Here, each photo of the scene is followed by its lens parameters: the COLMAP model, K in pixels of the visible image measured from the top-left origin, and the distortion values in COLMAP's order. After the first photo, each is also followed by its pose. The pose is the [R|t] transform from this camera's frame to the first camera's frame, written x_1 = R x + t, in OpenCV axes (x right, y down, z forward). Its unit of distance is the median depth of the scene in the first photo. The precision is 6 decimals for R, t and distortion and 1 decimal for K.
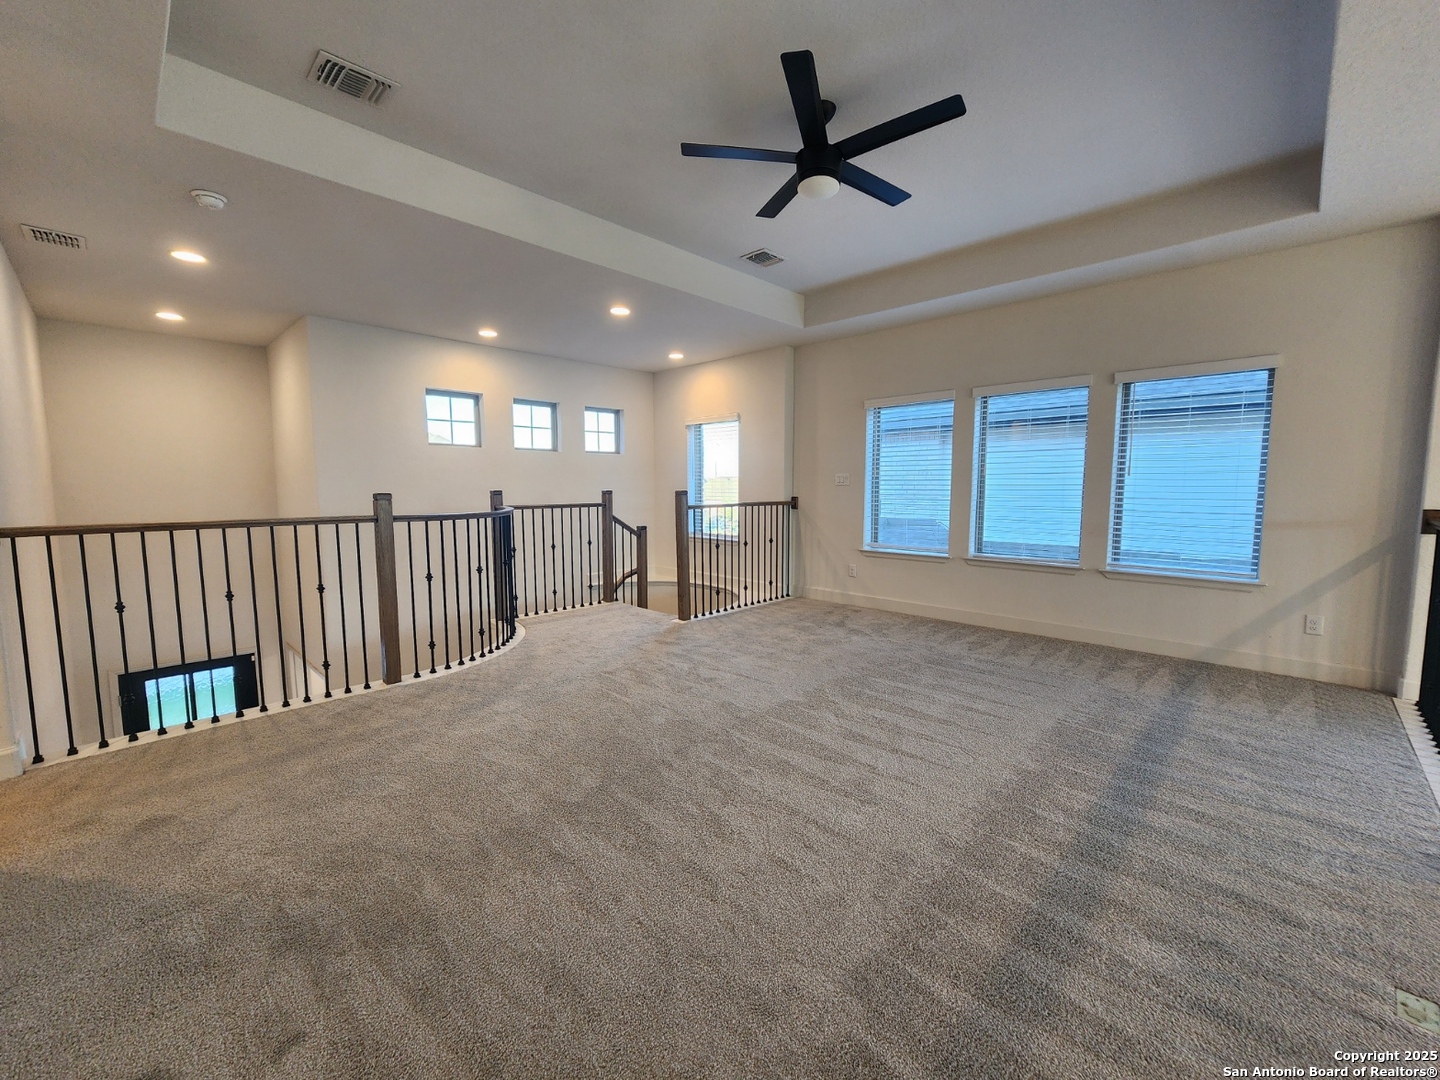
lens RADIAL K [[587.6, 0, 724.5], [0, 587.6, 546.1], [0, 0, 1]] dist [0.000941, 0.000144]
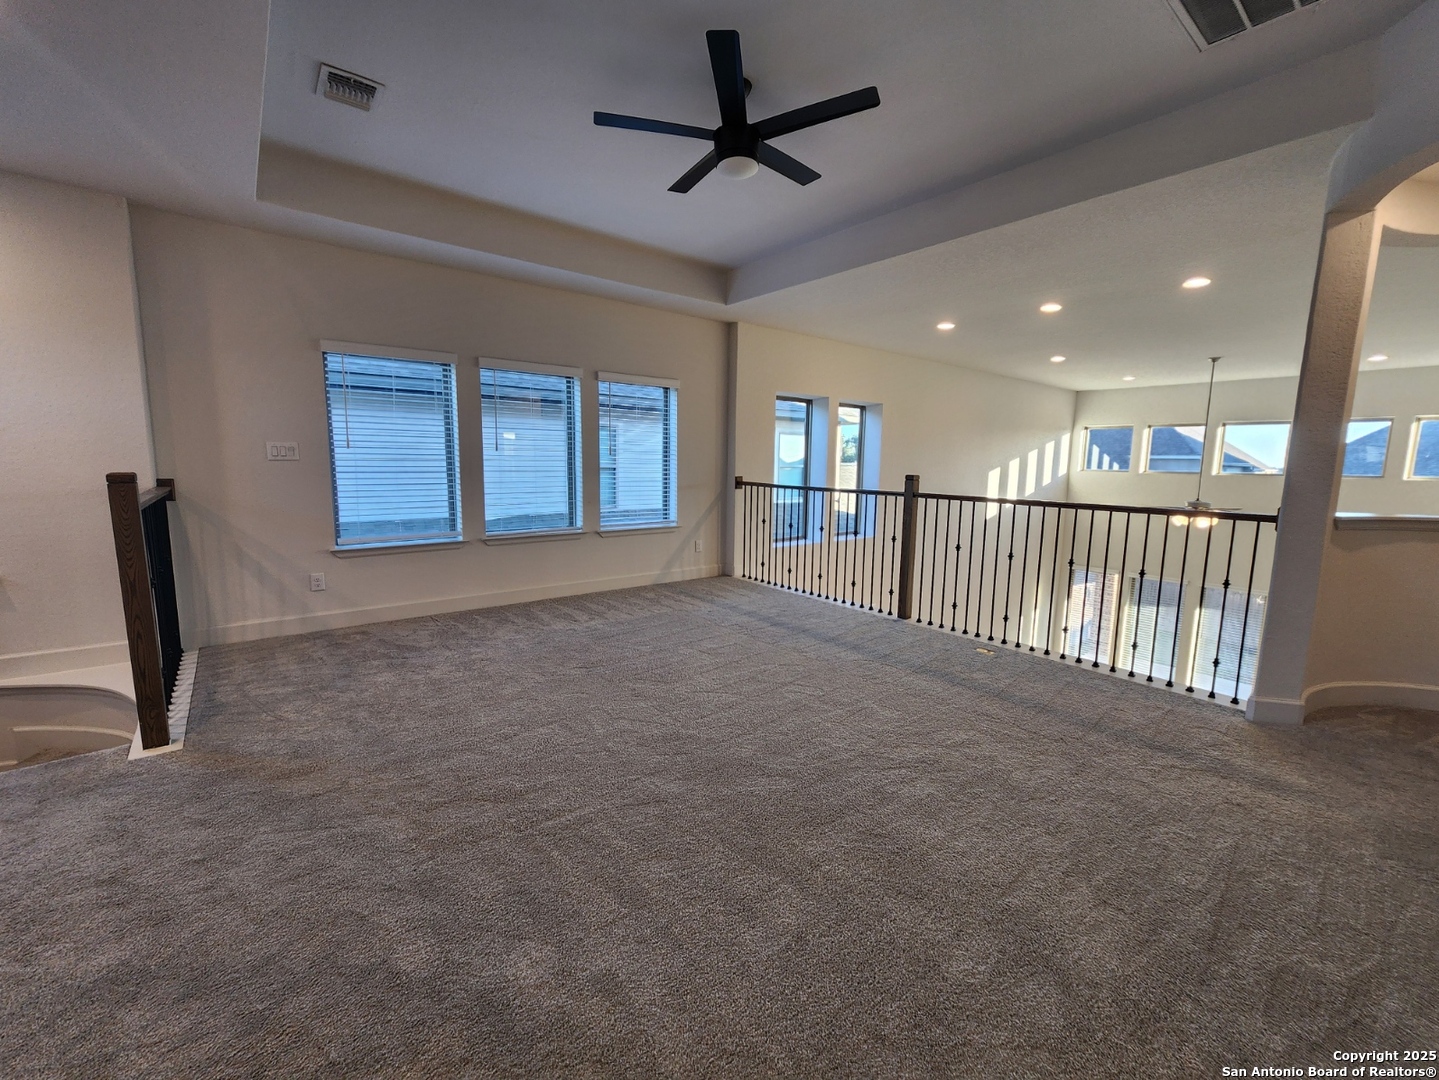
lens RADIAL K [[601.7, 0, 716.1], [0, 601.7, 537.1], [0, 0, 1]] dist [0.000146, 0.000082]
pose [[0.134502, -0.118855, 0.983760, -0.592886], [0.091959, 0.989993, 0.107035, -0.062894], [-0.986637, 0.076069, 0.144086, 0.608490]]
